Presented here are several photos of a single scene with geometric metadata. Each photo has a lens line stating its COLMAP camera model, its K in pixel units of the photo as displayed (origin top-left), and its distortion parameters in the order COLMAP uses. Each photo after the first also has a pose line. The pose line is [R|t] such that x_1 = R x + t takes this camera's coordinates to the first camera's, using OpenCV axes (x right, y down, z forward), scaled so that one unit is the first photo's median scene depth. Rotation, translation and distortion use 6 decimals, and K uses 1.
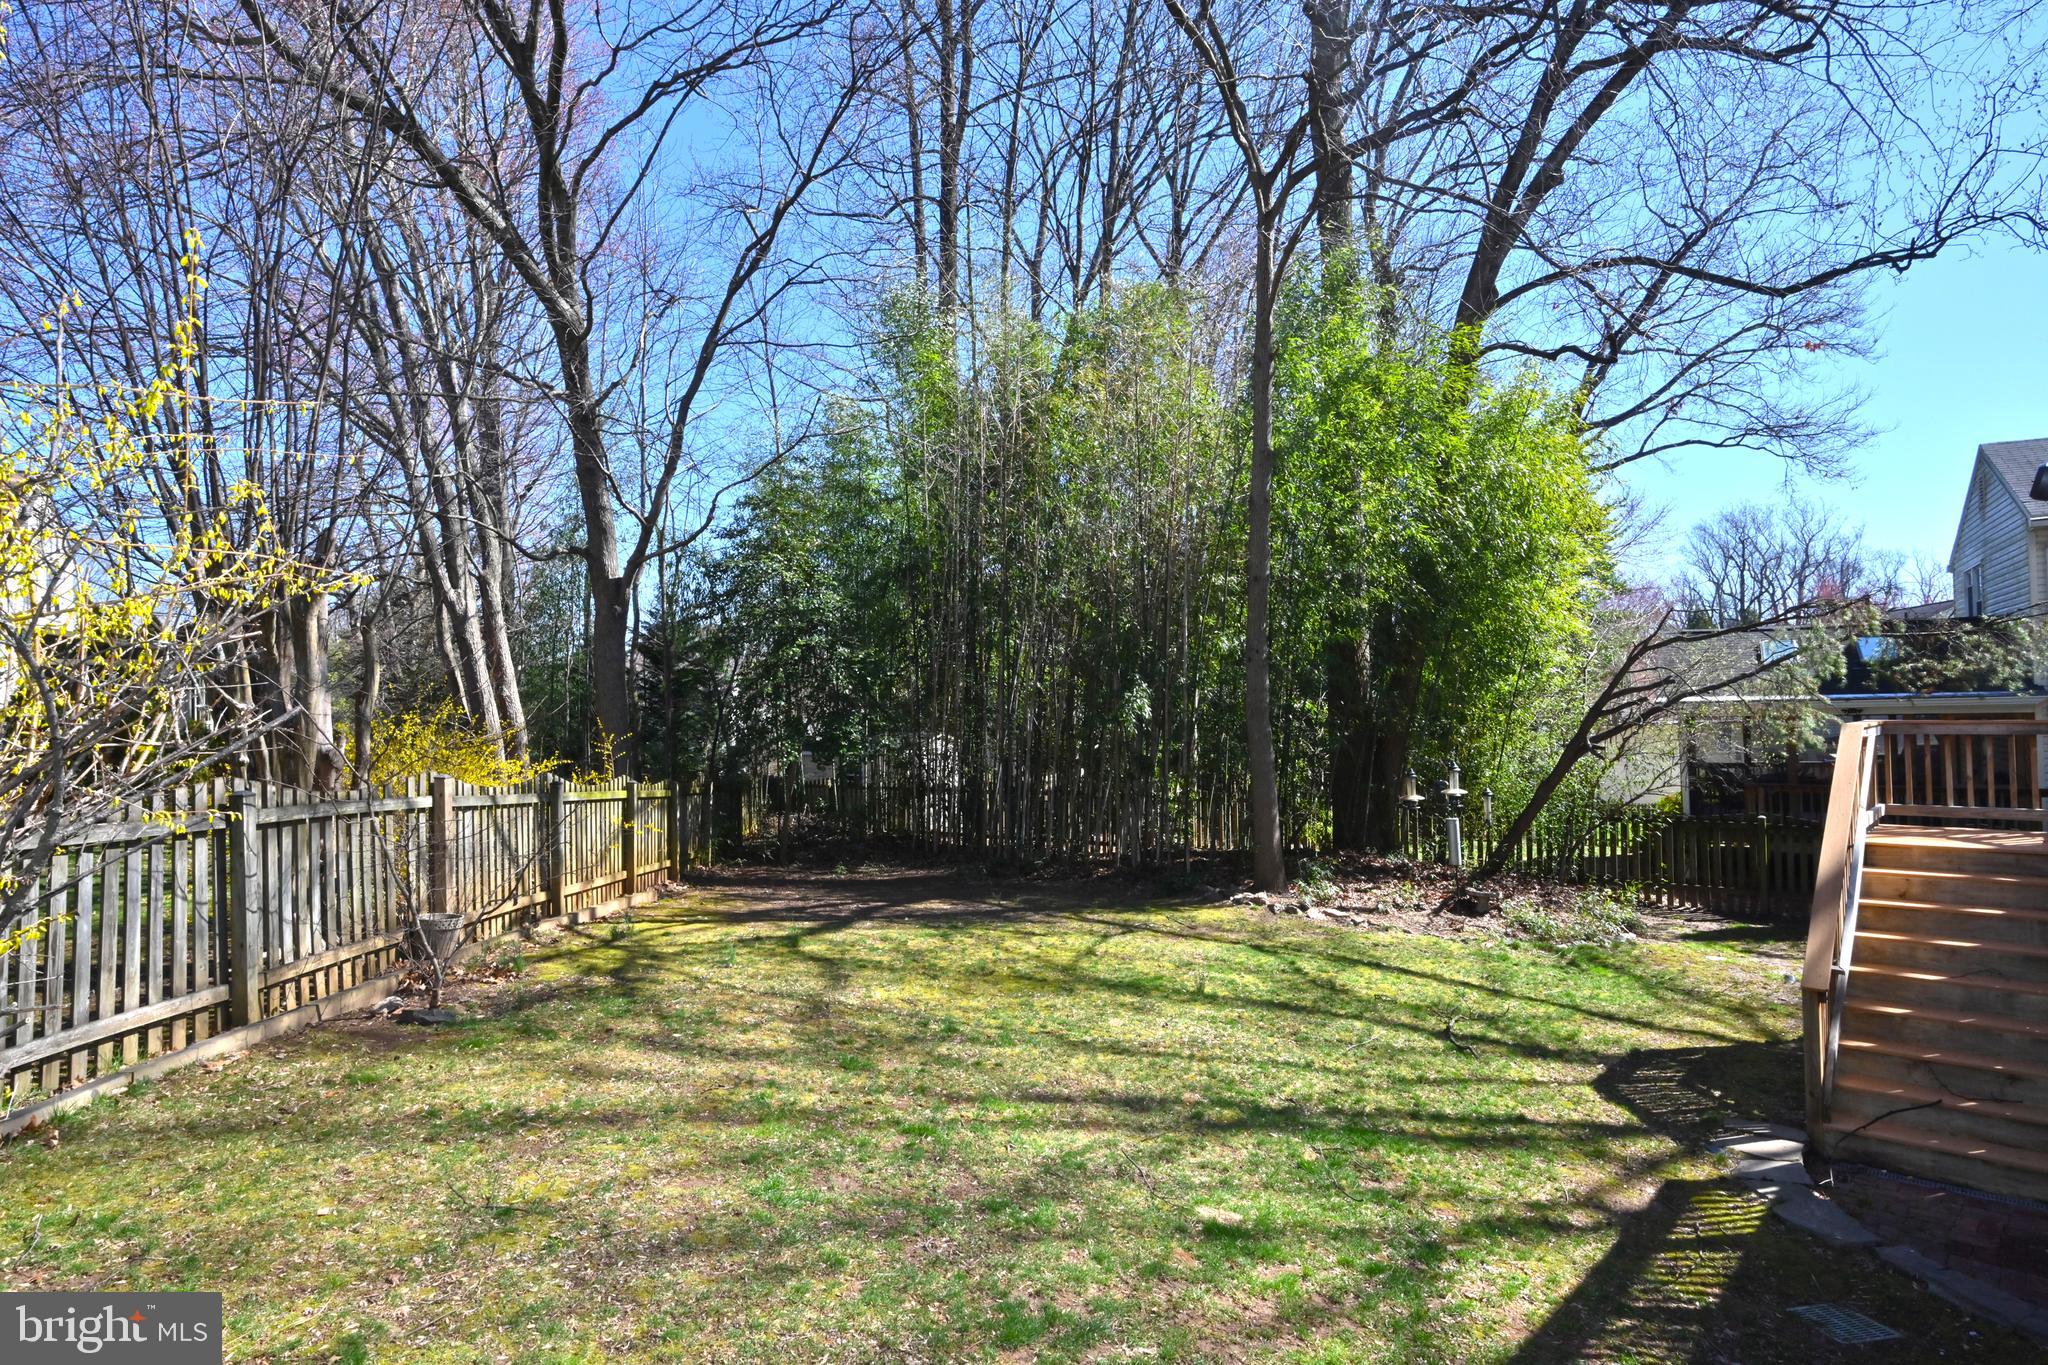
lens RADIAL K [[1078.7, 0, 1024.1], [0, 1078.7, 707.5], [0, 0, 1]] dist [-0.000291, -0.000045]
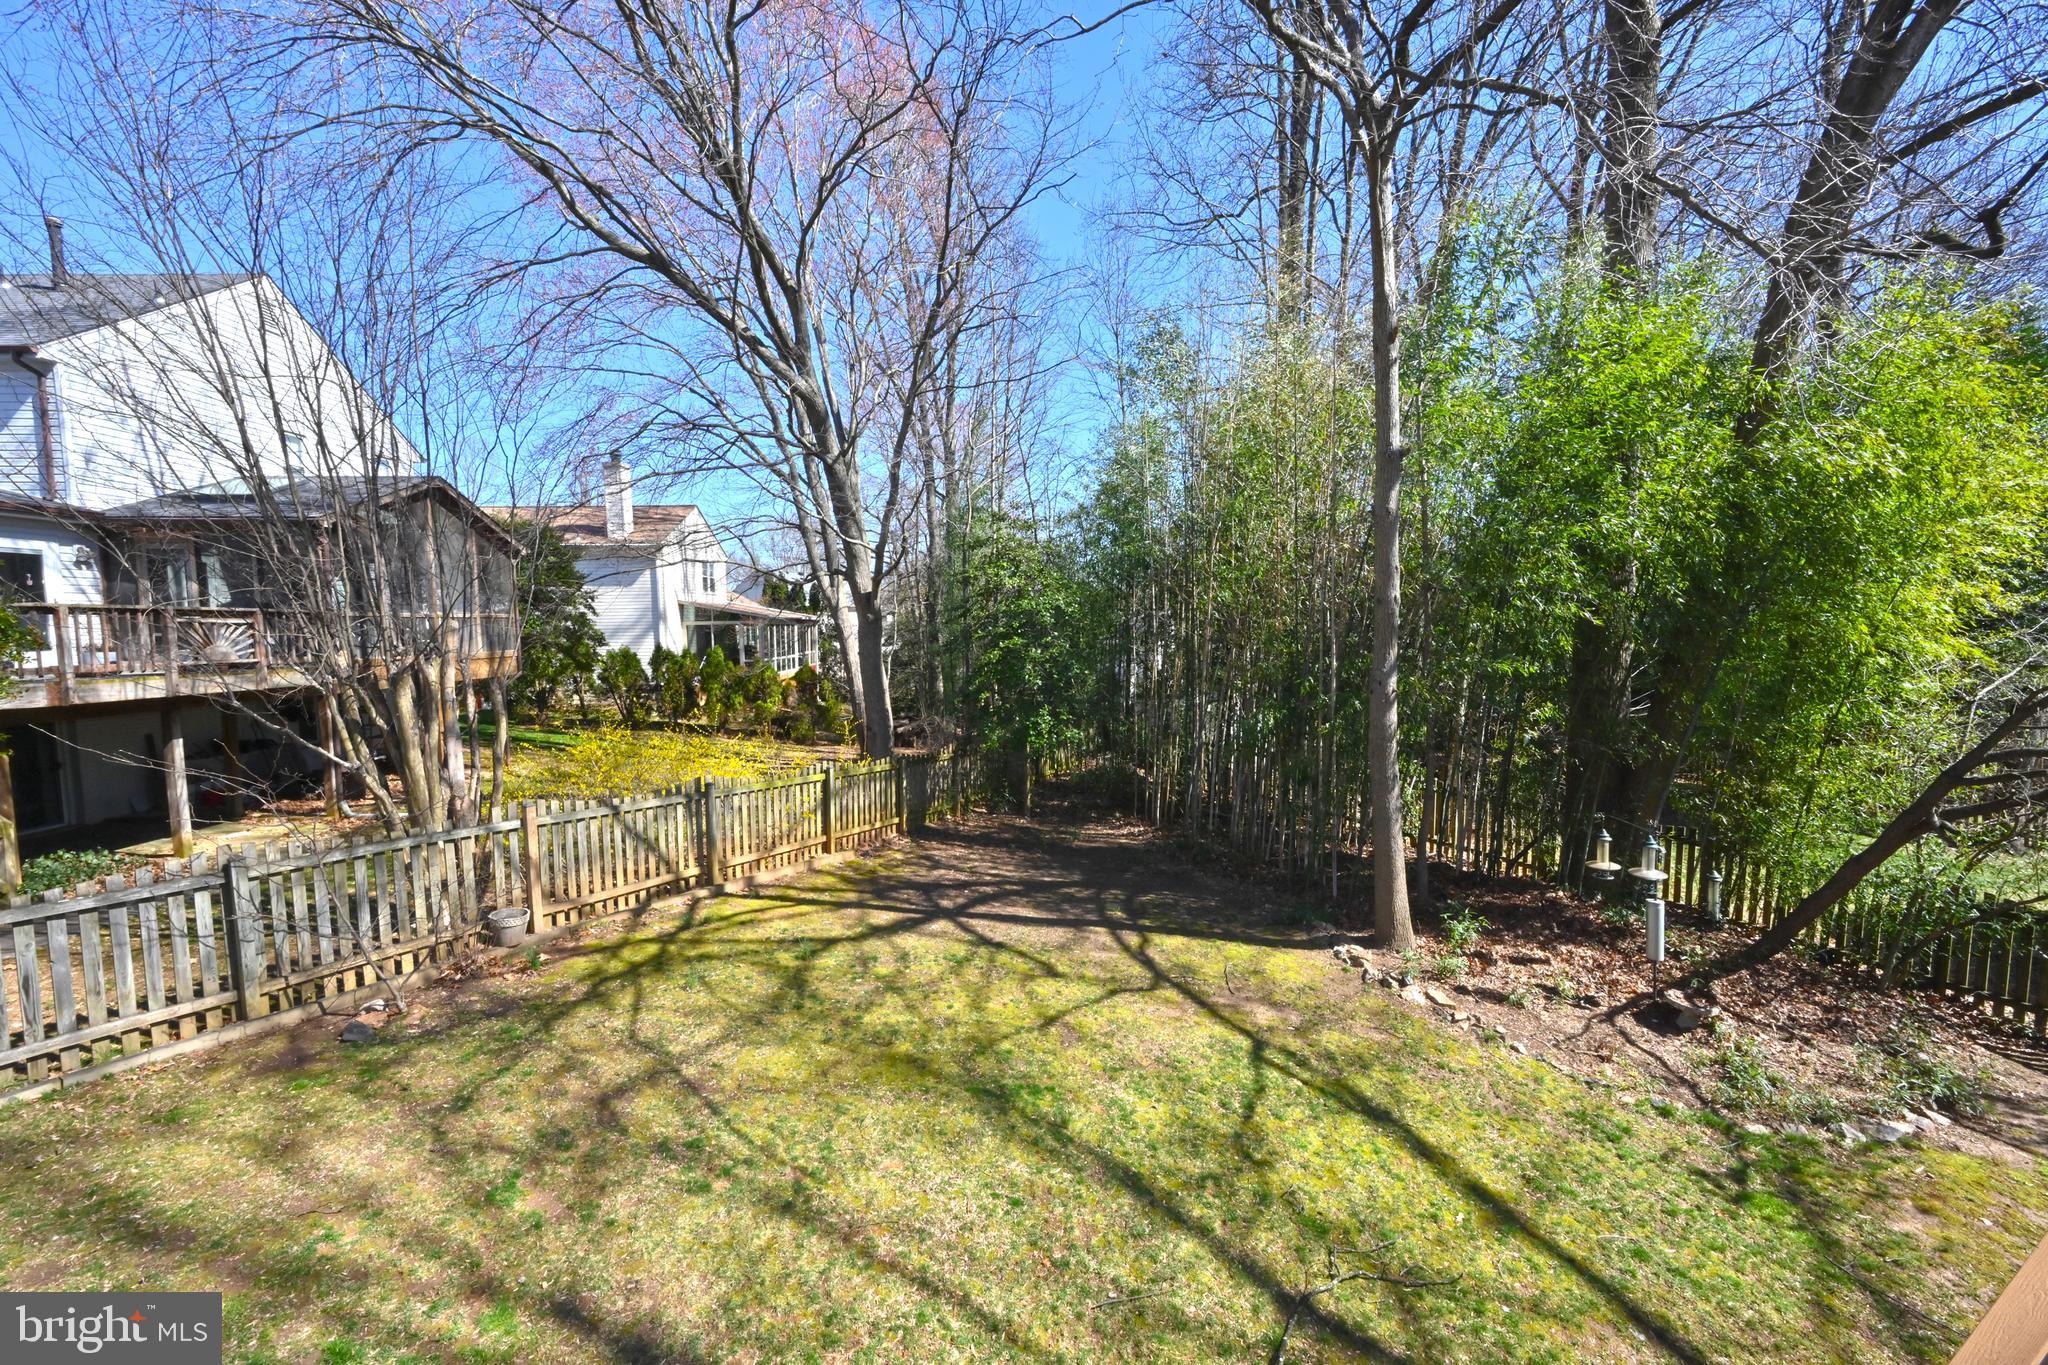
lens RADIAL K [[834.1, 0, 1024.0], [0, 834.1, 682.5], [0, 0, 1]] dist [0.012711, -0.000008]
pose [[0.872084, 0.044072, -0.487367, 0.296304], [-0.006796, 0.996931, 0.077990, -0.103208], [0.489308, -0.064702, 0.869707, 0.257606]]
